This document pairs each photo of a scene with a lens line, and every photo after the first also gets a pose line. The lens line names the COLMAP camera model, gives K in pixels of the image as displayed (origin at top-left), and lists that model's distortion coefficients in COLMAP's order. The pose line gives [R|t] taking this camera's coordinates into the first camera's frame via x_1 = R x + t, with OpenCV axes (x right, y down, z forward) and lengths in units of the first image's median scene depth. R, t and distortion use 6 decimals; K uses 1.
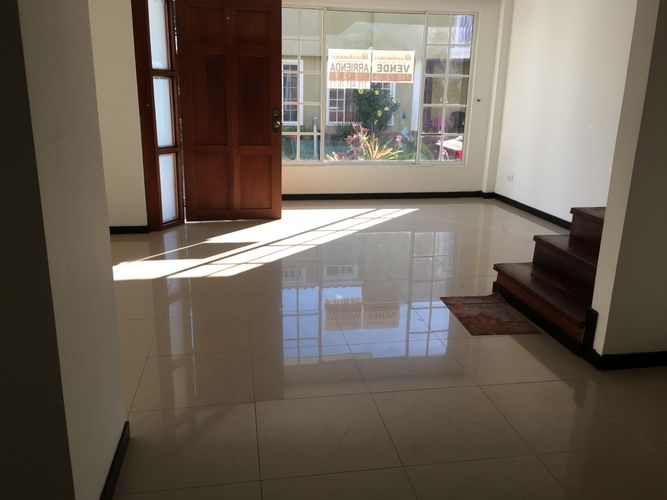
lens RADIAL K [[568.7, 0, 333.5], [0, 568.7, 250.0], [0, 0, 1]] dist [0.079394, -0.101308]
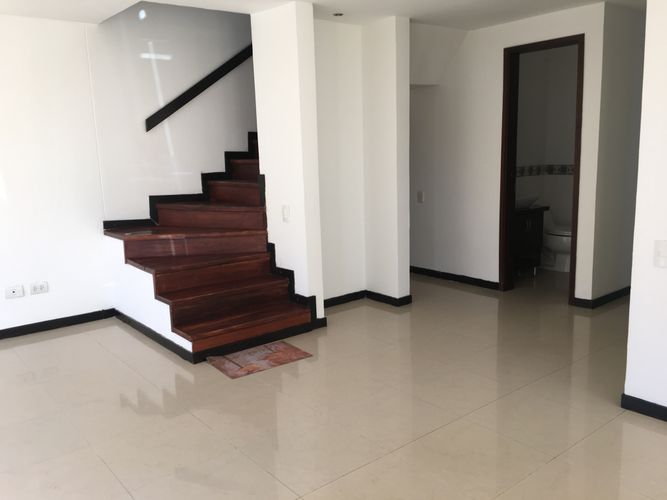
lens RADIAL K [[568.7, 0, 333.5], [0, 568.7, 250.0], [0, 0, 1]] dist [0.079394, -0.101308]
pose [[-0.488132, -0.153696, 0.859130, -0.363910], [0.258178, 0.914889, 0.310359, -0.195461], [-0.833709, 0.373305, -0.406905, 0.636127]]
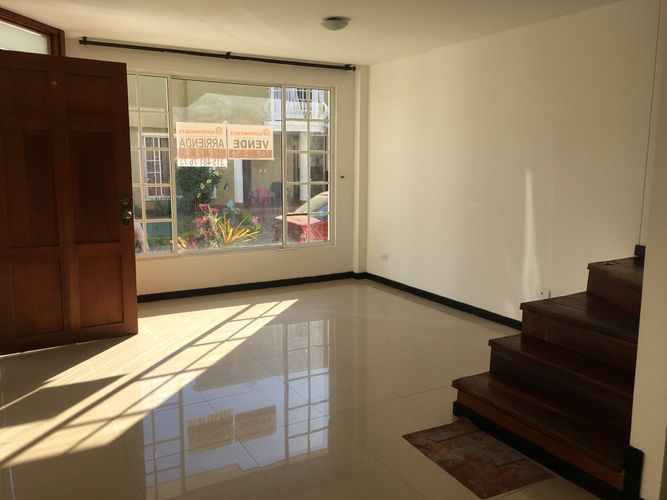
lens RADIAL K [[566.3, 0, 342.4], [0, 566.3, 256.0], [0, 0, 1]] dist [0.066044, -0.111135]
pose [[0.939882, -0.068695, 0.334520, -0.072445], [0.103219, 0.990888, -0.086526, -0.055274], [-0.325528, 0.115853, 0.938408, 0.149028]]
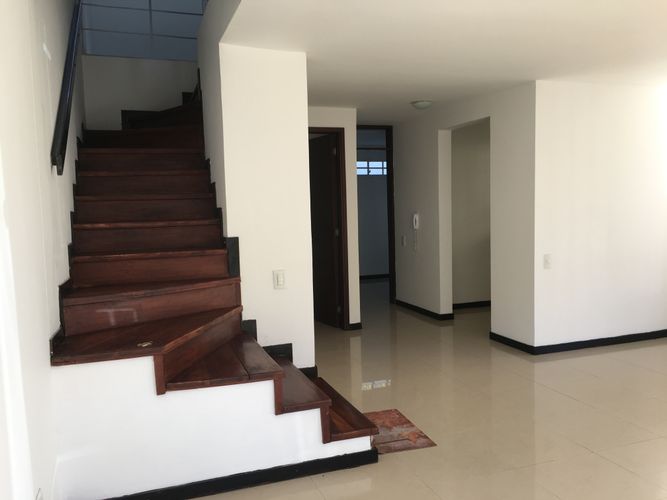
lens RADIAL K [[568.7, 0, 333.5], [0, 568.7, 250.0], [0, 0, 1]] dist [0.079394, -0.101308]
pose [[-0.985041, 0.023752, -0.170677, 0.264575], [-0.036685, 0.938847, 0.342376, -0.267396], [0.168372, 0.343516, -0.923931, 0.917548]]
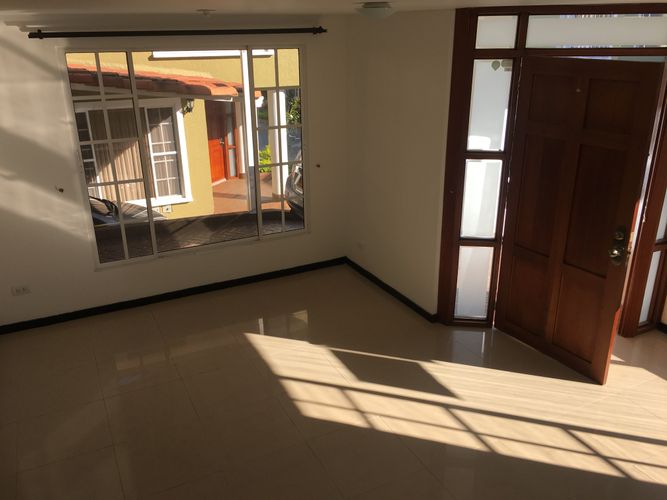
lens RADIAL K [[568.7, 0, 333.5], [0, 568.7, 250.0], [0, 0, 1]] dist [0.079394, -0.101308]
pose [[0.272998, 0.315644, -0.908758, 0.328795], [-0.248355, 0.935743, 0.250409, -0.252899], [0.929404, 0.157333, 0.333848, 0.412452]]
